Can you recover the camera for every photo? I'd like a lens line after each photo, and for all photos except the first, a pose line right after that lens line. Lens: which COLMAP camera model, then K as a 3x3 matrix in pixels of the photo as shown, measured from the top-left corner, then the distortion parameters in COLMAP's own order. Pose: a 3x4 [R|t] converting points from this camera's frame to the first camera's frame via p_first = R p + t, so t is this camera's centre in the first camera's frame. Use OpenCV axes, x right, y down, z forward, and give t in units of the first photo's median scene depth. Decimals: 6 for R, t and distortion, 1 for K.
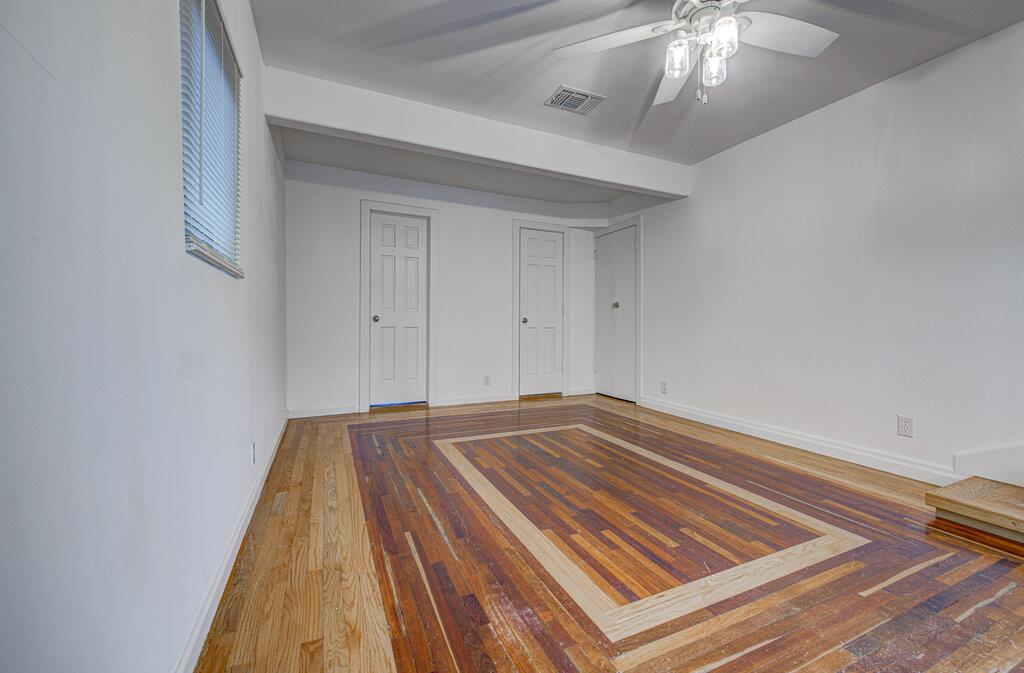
lens RADIAL K [[413.5, 0, 513.0], [0, 413.5, 333.2], [0, 0, 1]] dist [-0.009267, -0.001215]
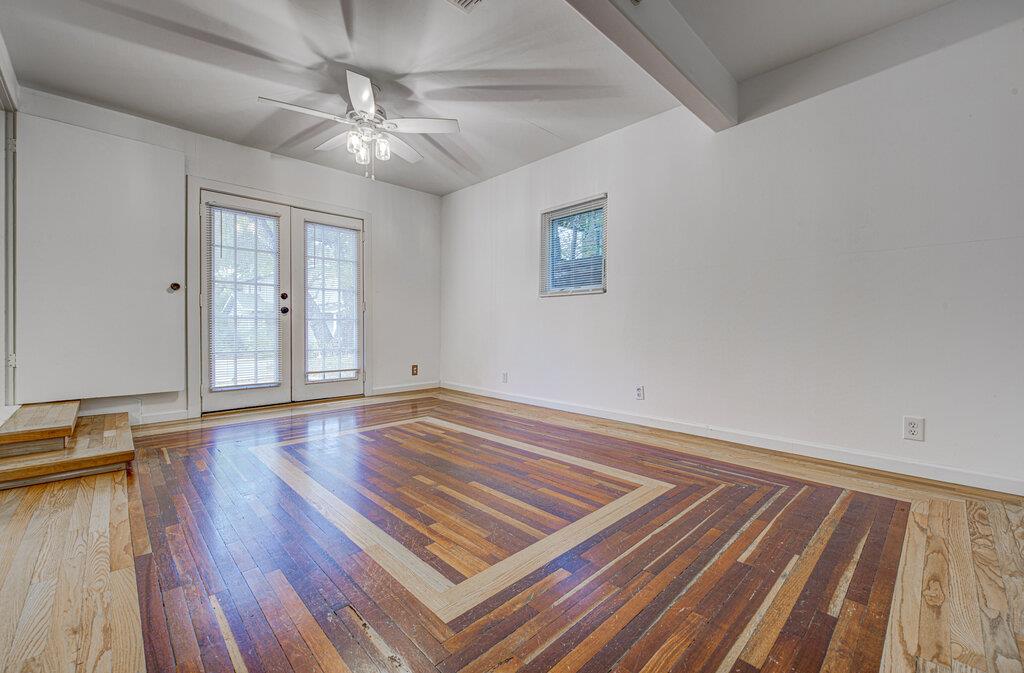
lens RADIAL K [[413.5, 0, 511.3], [0, 413.5, 333.0], [0, 0, 1]] dist [-0.009267, -0.001215]
pose [[-0.941169, -0.008851, -0.337820, 0.354390], [-0.015888, 0.999710, 0.018072, 0.025493], [0.337562, 0.022377, -0.941037, 2.056310]]
